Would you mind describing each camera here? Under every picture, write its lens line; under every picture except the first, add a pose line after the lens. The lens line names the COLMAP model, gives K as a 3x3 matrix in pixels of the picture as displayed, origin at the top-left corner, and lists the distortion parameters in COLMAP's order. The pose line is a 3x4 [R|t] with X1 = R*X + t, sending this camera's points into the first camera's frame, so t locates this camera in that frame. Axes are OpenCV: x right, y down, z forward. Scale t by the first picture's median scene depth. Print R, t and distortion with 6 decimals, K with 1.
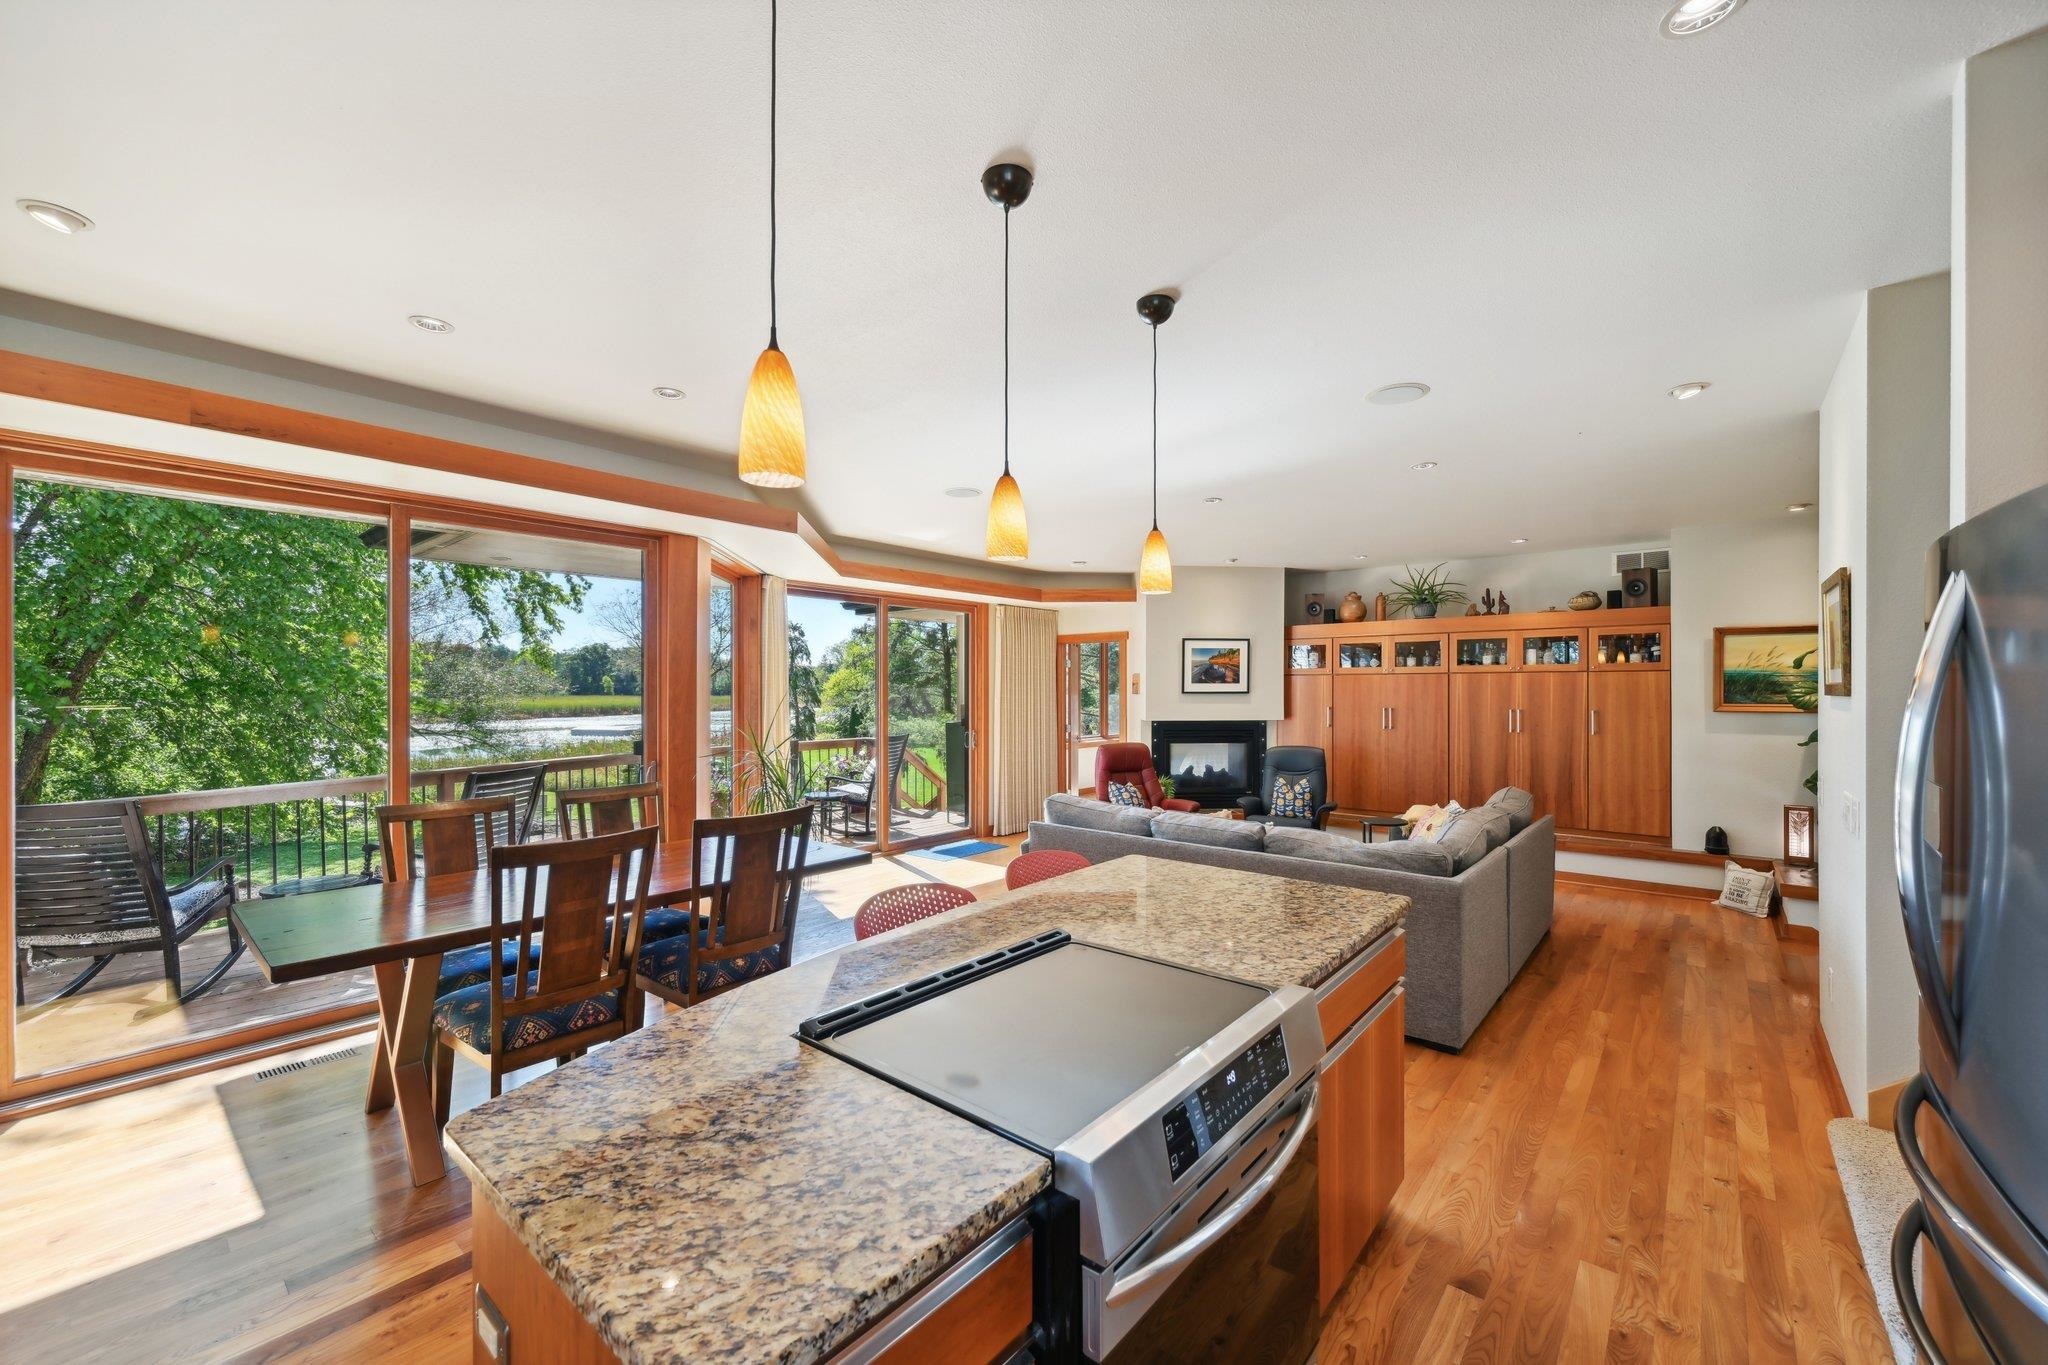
lens RADIAL K [[810.9, 0, 1029.3], [0, 810.9, 689.3], [0, 0, 1]] dist [-0.000947, -0.000138]
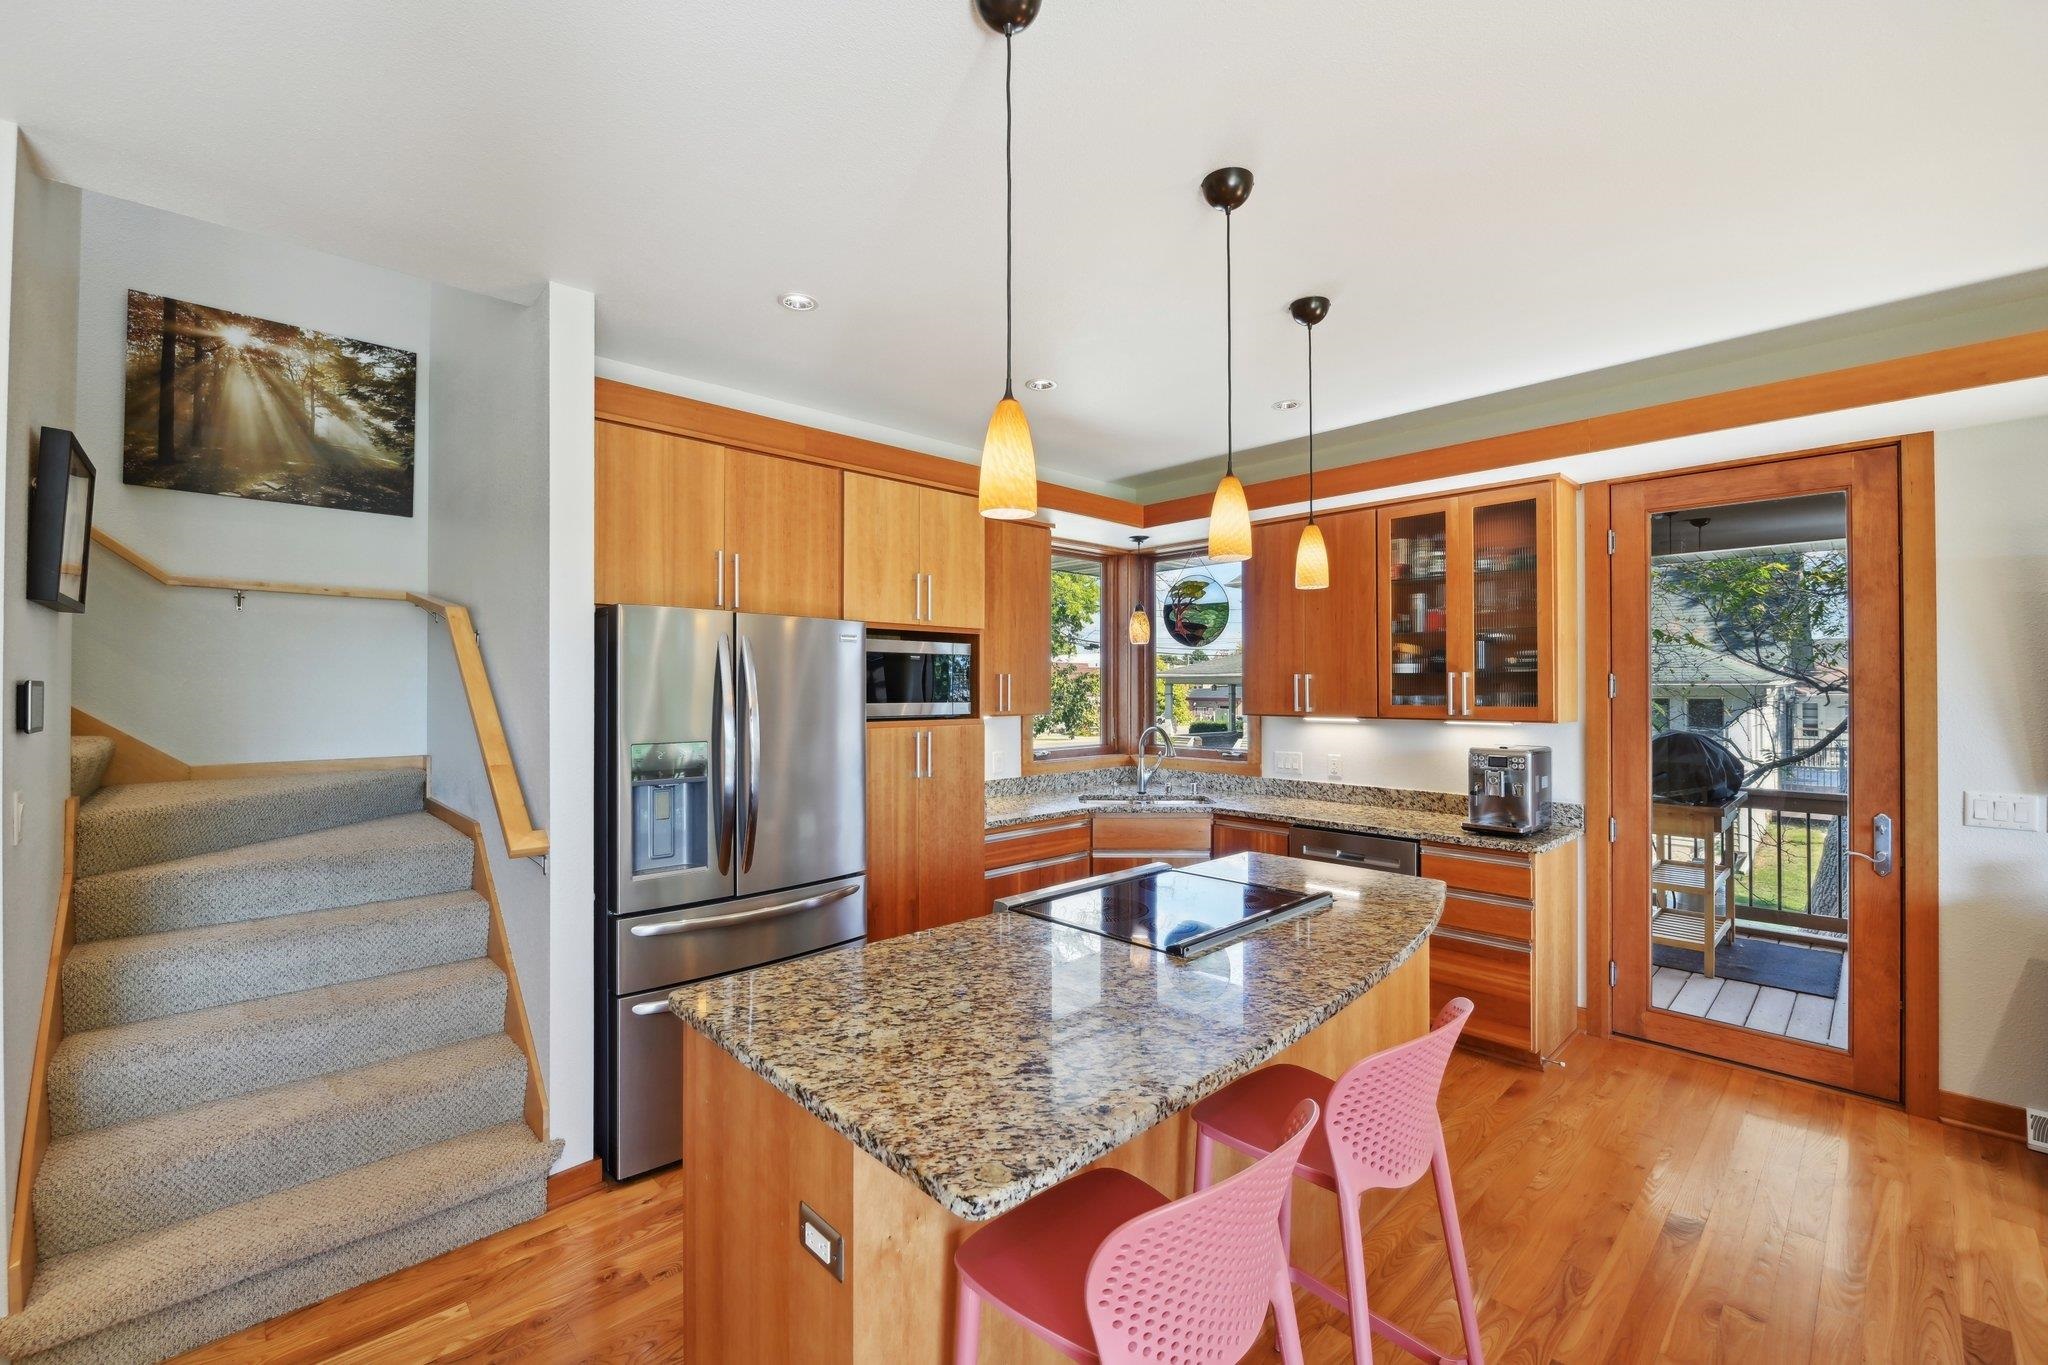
lens RADIAL K [[841.4, 0, 1028.3], [0, 841.4, 688.5], [0, 0, 1]] dist [-0.002075, -0.000098]
pose [[-0.994018, 0.001451, 0.109203, 0.029092], [0.001537, 0.999999, 0.000708, -0.000915], [-0.109202, 0.000871, -0.994019, 0.560104]]
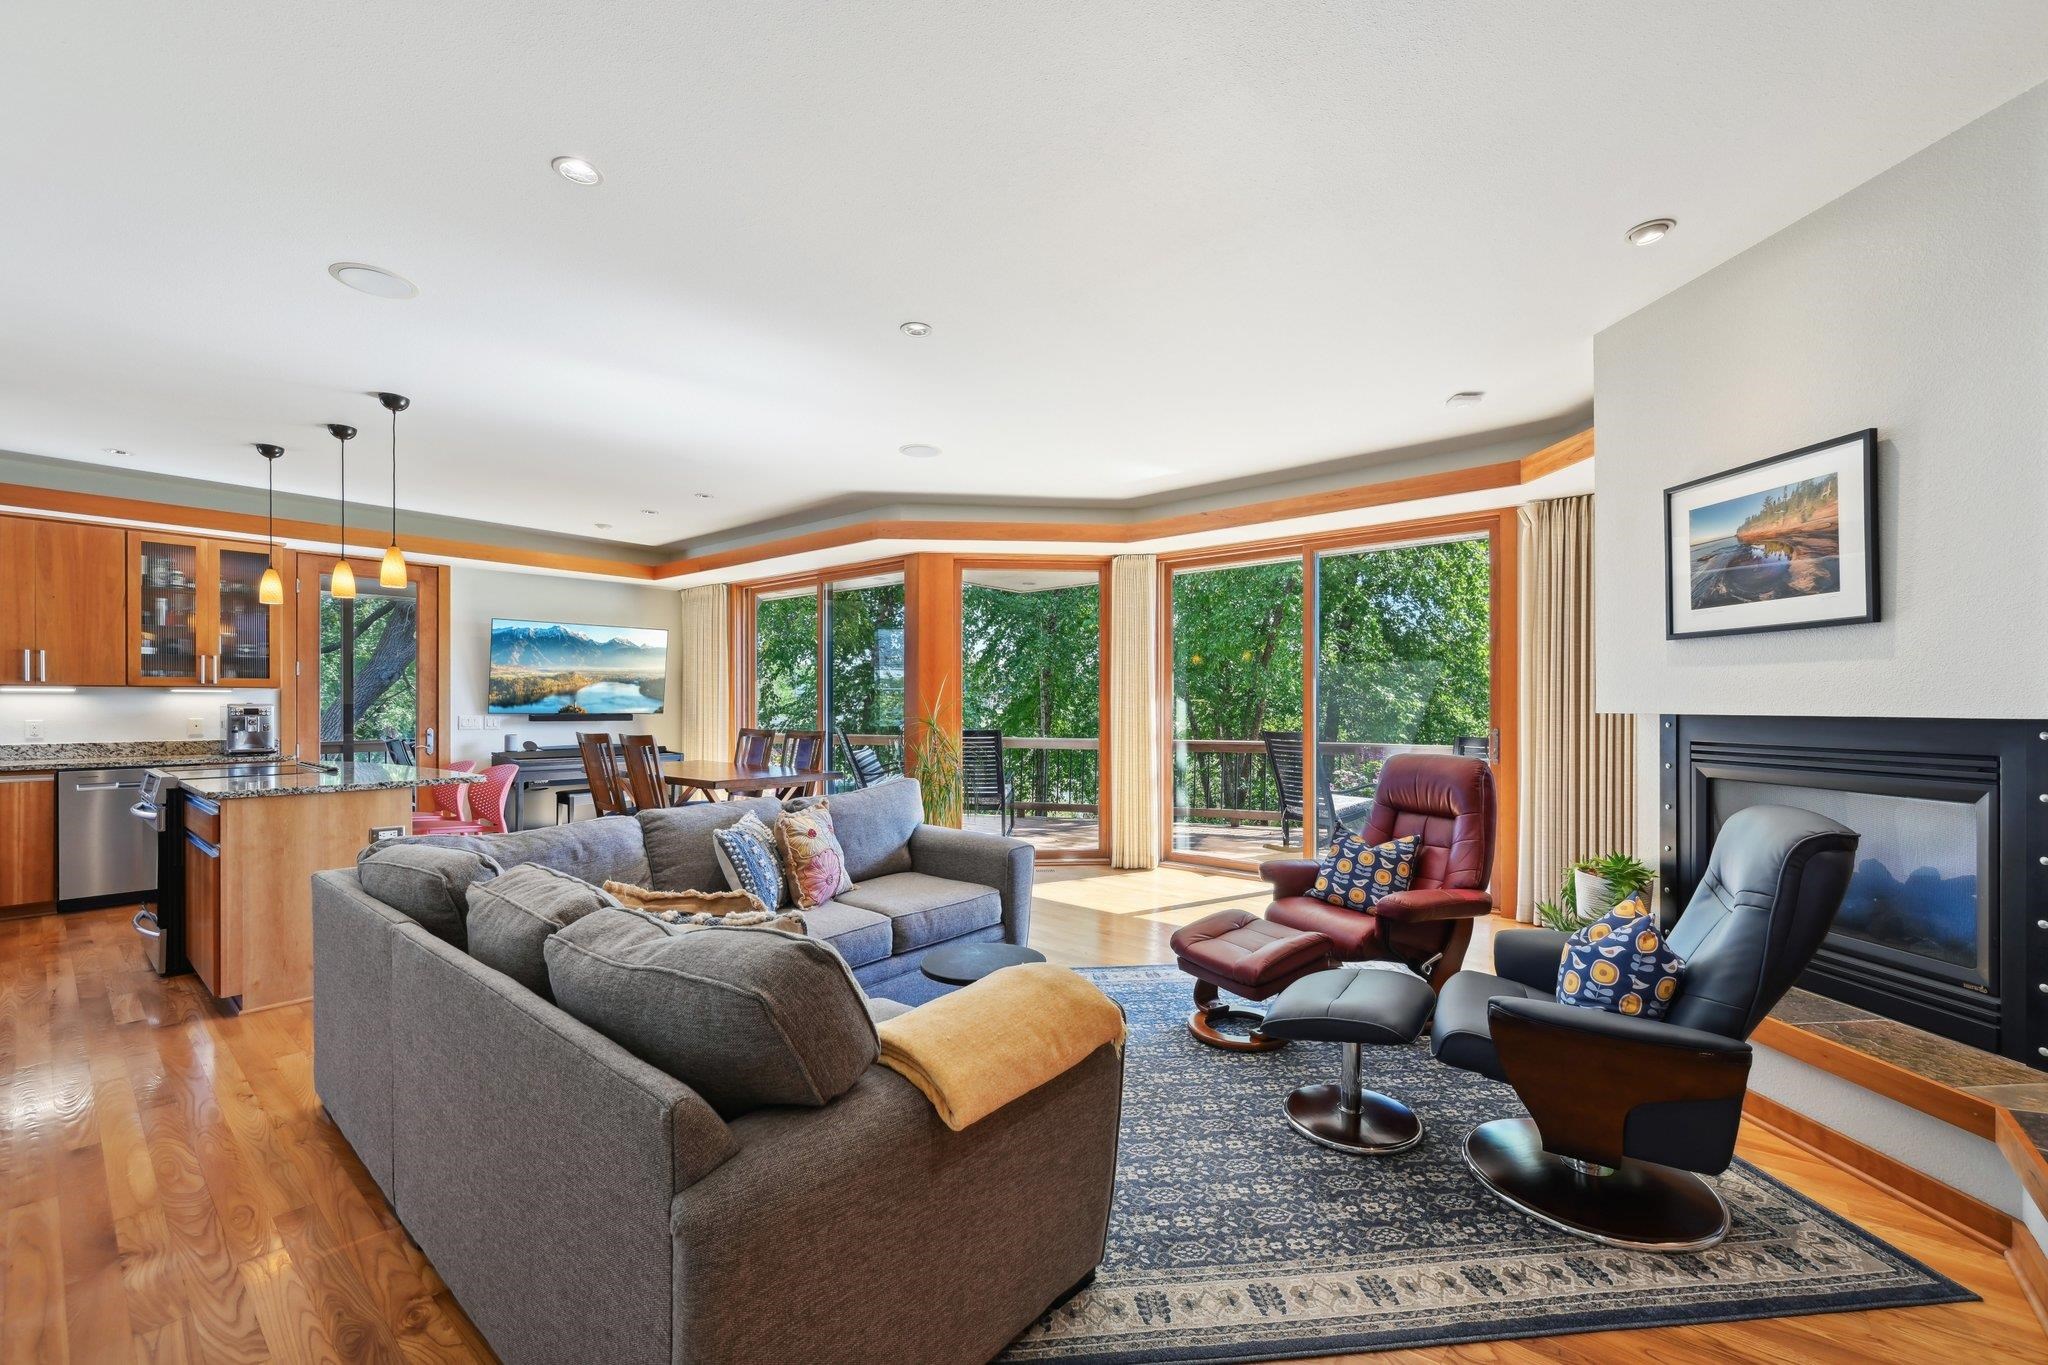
lens RADIAL K [[832.6, 0, 1036.8], [0, 832.6, 703.0], [0, 0, 1]] dist [0.000855, 0.000143]
pose [[0.009243, -0.002466, -0.999954, 0.624582], [0.000762, 0.999997, -0.002459, 0.037832], [0.999957, -0.000739, 0.009245, 0.789140]]
